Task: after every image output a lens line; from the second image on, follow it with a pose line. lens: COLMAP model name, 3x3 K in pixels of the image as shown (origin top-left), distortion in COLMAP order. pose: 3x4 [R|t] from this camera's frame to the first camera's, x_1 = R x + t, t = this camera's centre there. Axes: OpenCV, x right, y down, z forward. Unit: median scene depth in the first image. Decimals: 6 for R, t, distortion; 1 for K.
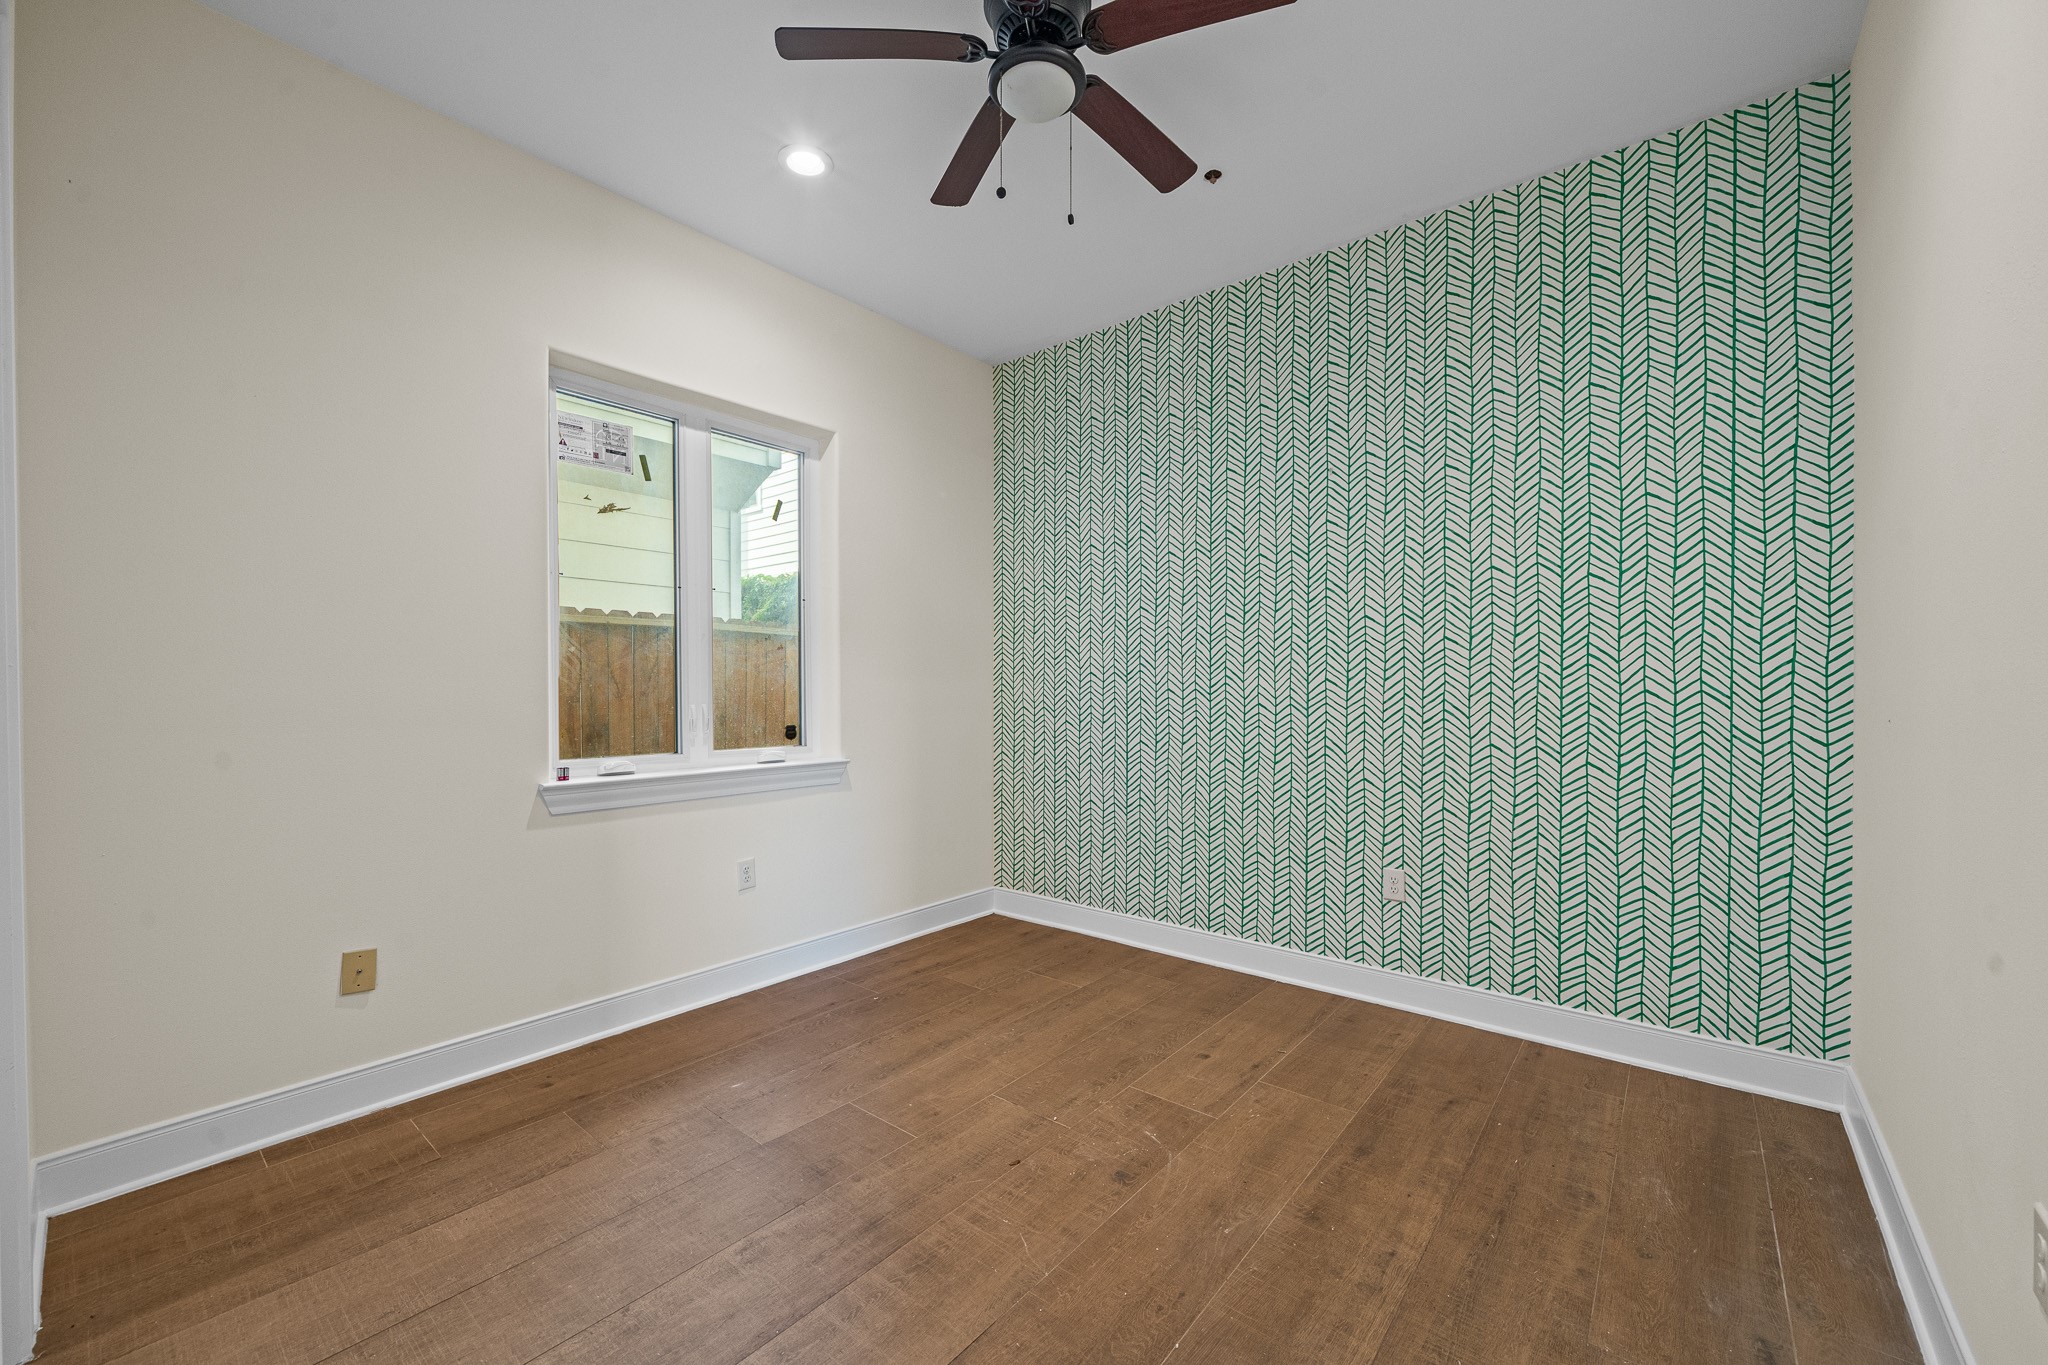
lens RADIAL K [[792.7, 0, 1022.8], [0, 792.7, 699.6], [0, 0, 1]] dist [-0.001526, -0.000560]
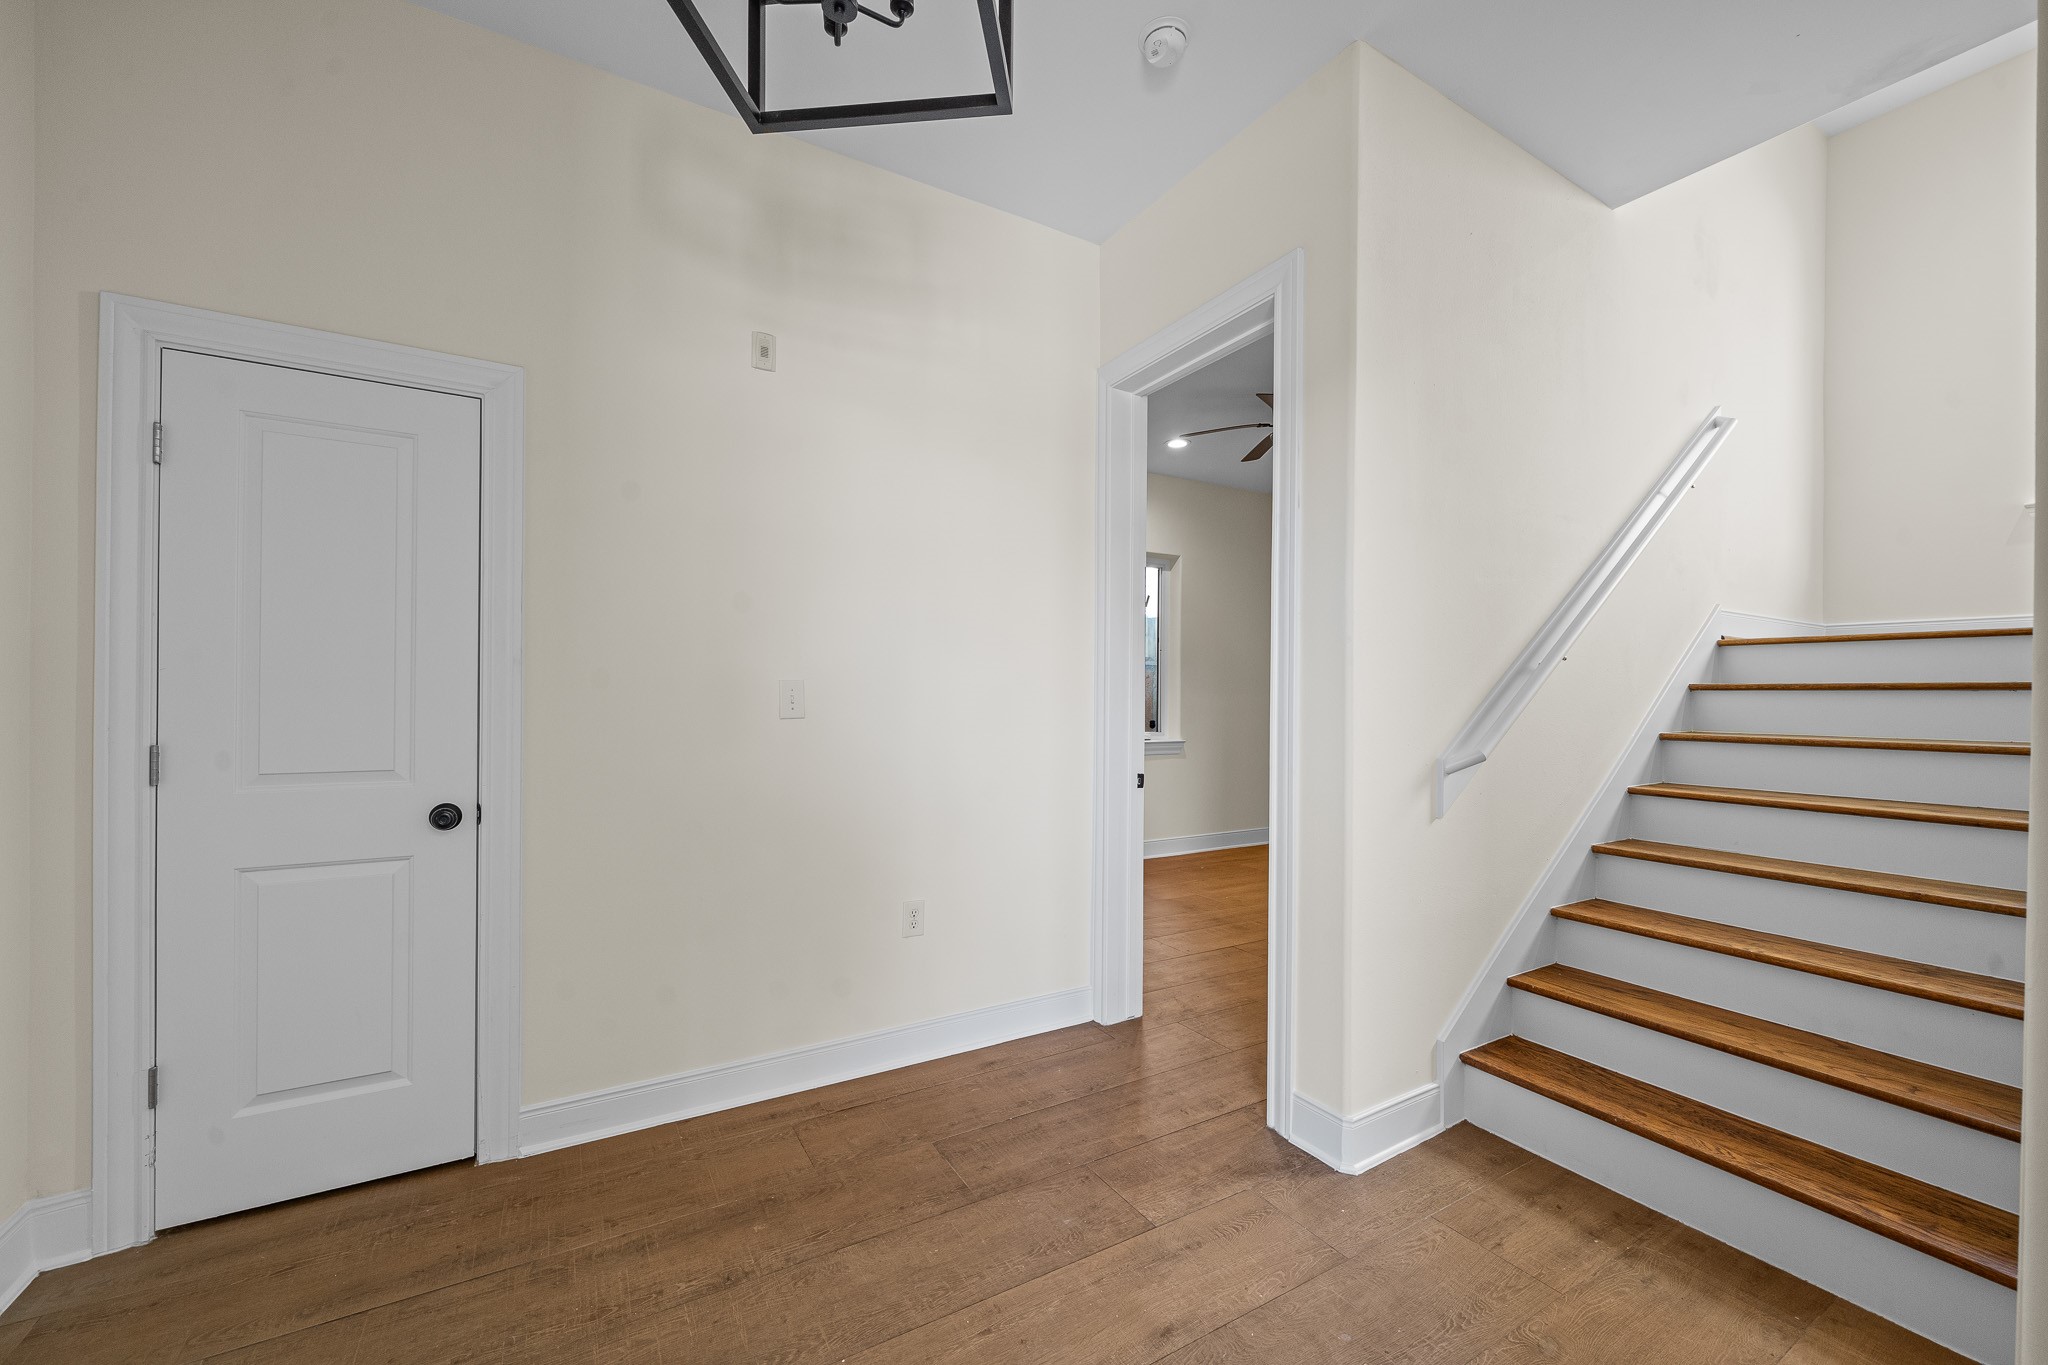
lens RADIAL K [[792.7, 0, 1019.3], [0, 792.7, 700.8], [0, 0, 1]] dist [-0.001526, -0.000560]
pose [[0.938646, 0.011934, -0.344674, 0.071025], [-0.013556, 0.999905, -0.002295, -0.006195], [0.344614, 0.006826, 0.938719, -1.365683]]
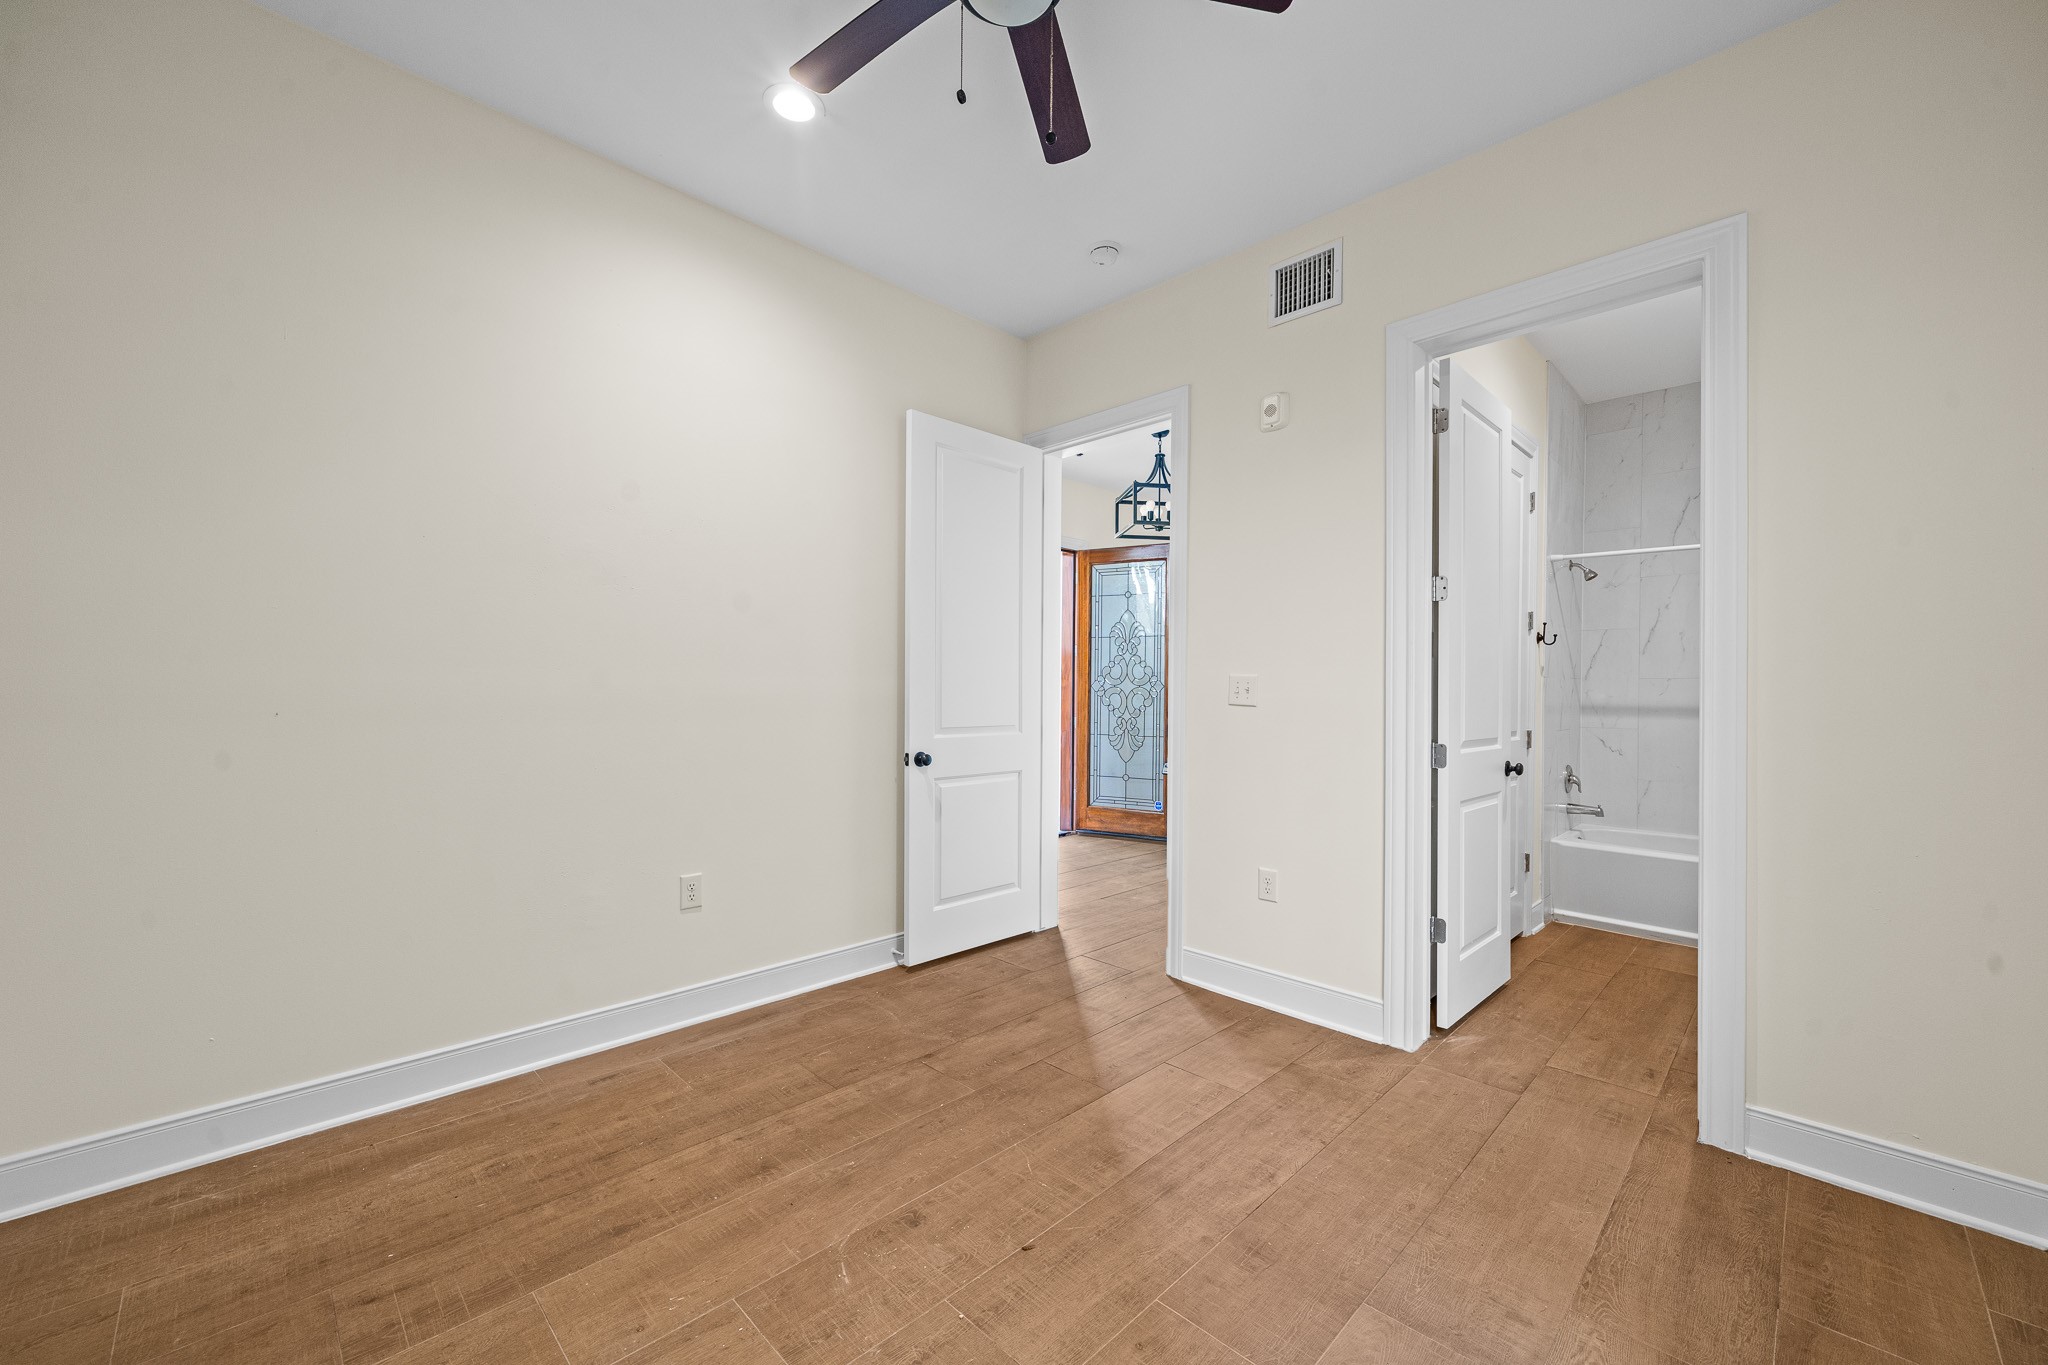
lens RADIAL K [[792.7, 0, 1016.2], [0, 792.7, 689.3], [0, 0, 1]] dist [-0.001526, -0.000560]
pose [[-0.994640, -0.003431, 0.103339, -0.082607], [-0.002825, 0.999978, 0.006017, -0.018838], [-0.103358, 0.005693, -0.994628, 1.840193]]
